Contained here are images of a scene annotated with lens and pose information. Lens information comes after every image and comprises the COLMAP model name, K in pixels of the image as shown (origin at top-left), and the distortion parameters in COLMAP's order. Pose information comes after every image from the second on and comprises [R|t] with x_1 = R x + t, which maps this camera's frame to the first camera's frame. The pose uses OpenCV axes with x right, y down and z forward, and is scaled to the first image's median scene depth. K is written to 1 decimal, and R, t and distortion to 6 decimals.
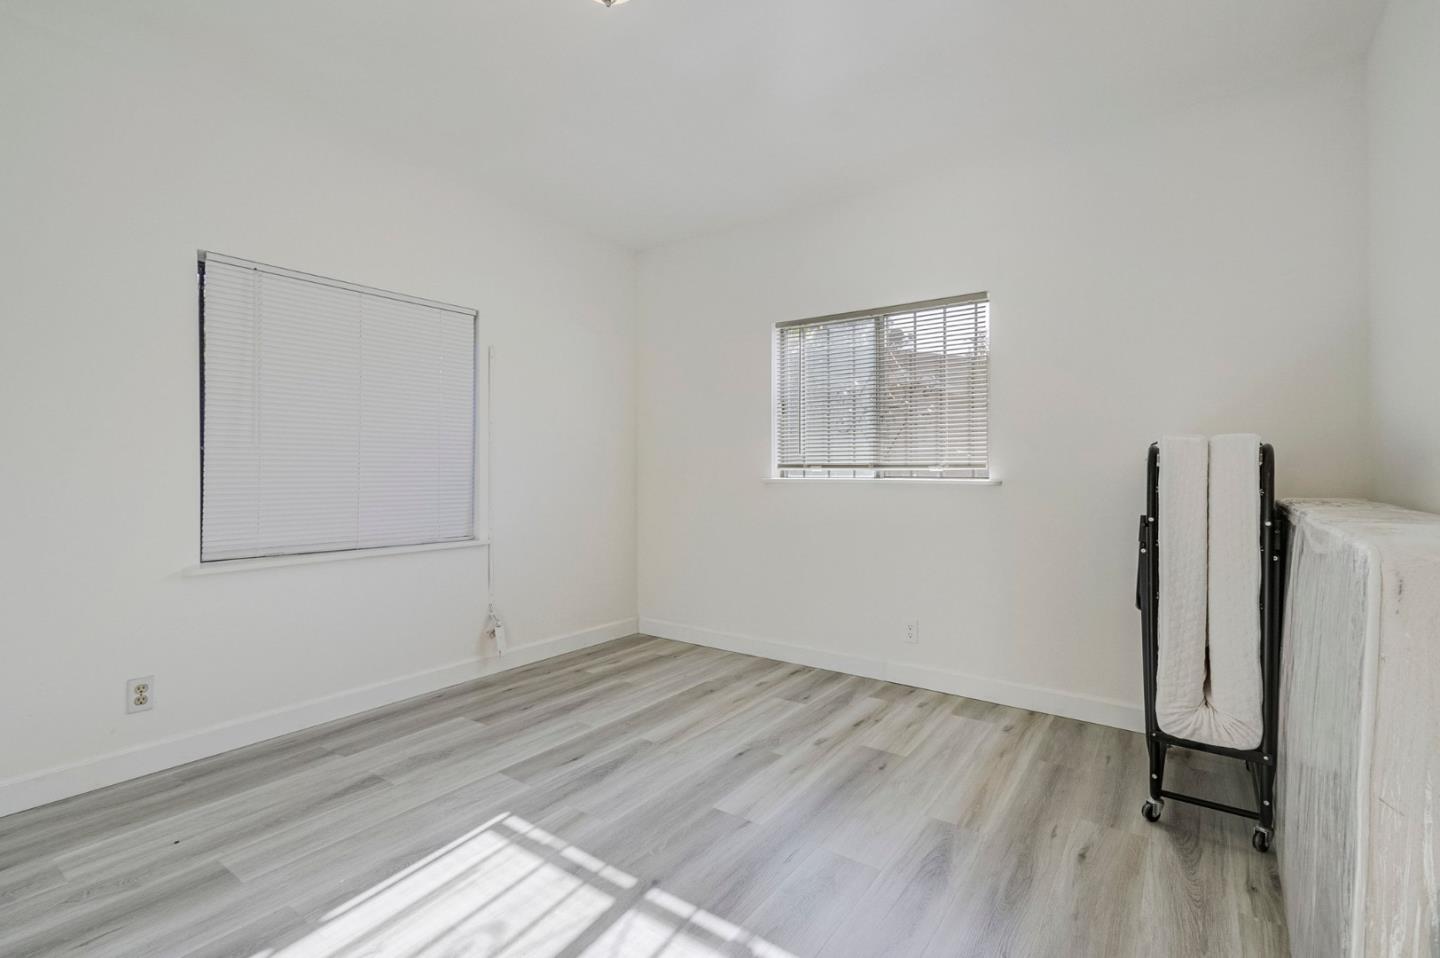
lens RADIAL K [[660.3, 0, 718.1], [0, 660.3, 477.0], [0, 0, 1]] dist [0.007566, 0.001131]
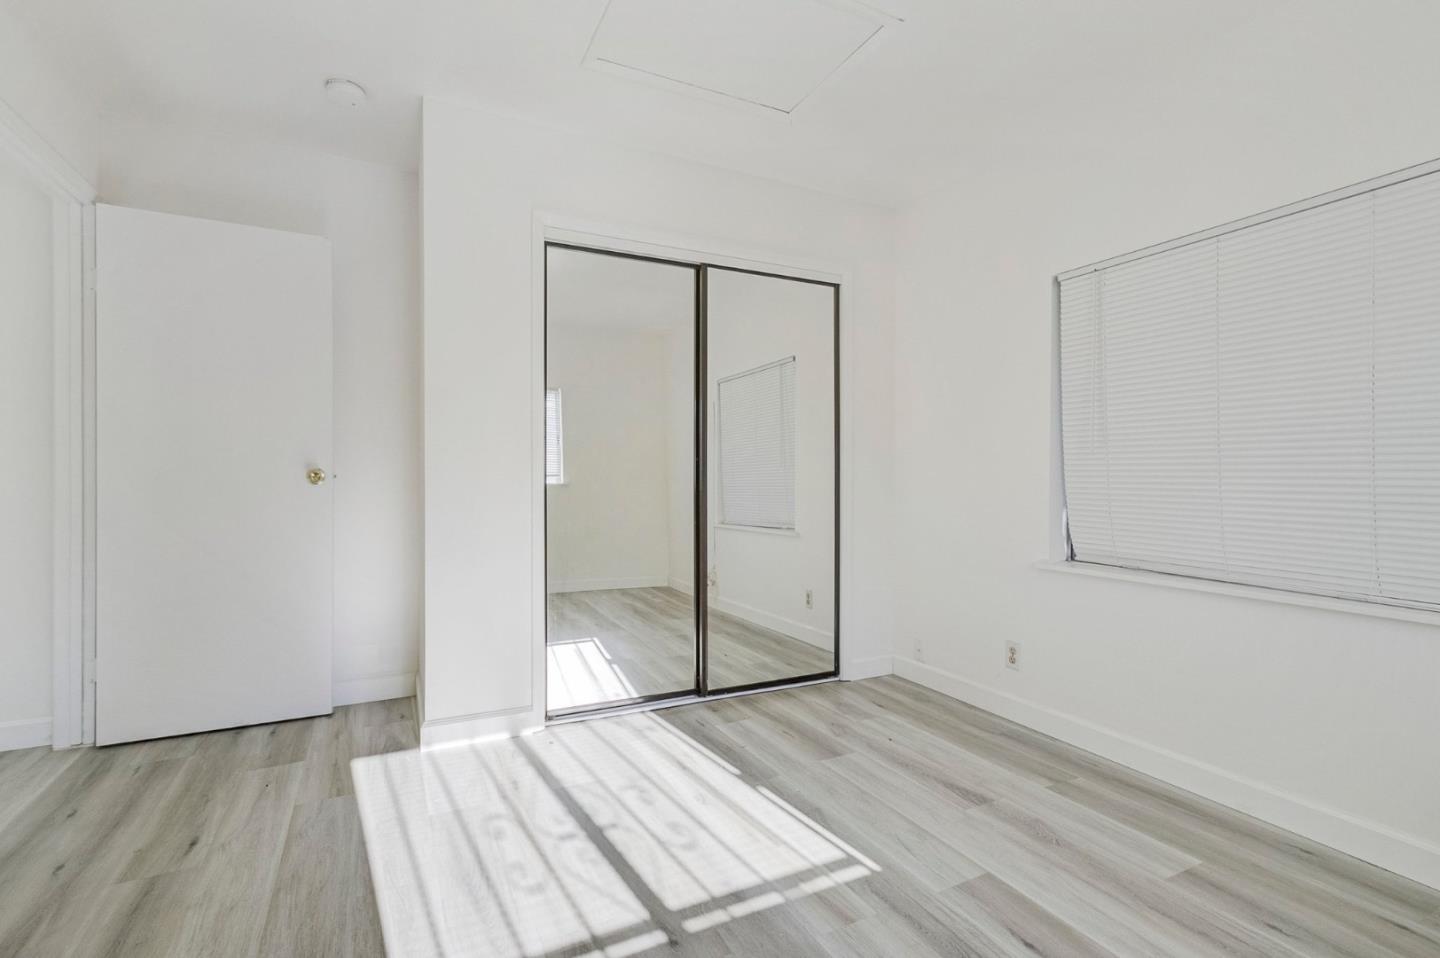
lens RADIAL K [[660.3, 0, 716.8], [0, 660.3, 480.8], [0, 0, 1]] dist [0.007566, 0.001131]
pose [[-0.476647, -0.000017, -0.879095, 0.544189], [-0.009088, 0.999947, 0.004908, -0.001787], [0.879048, 0.010329, -0.476622, 1.227925]]
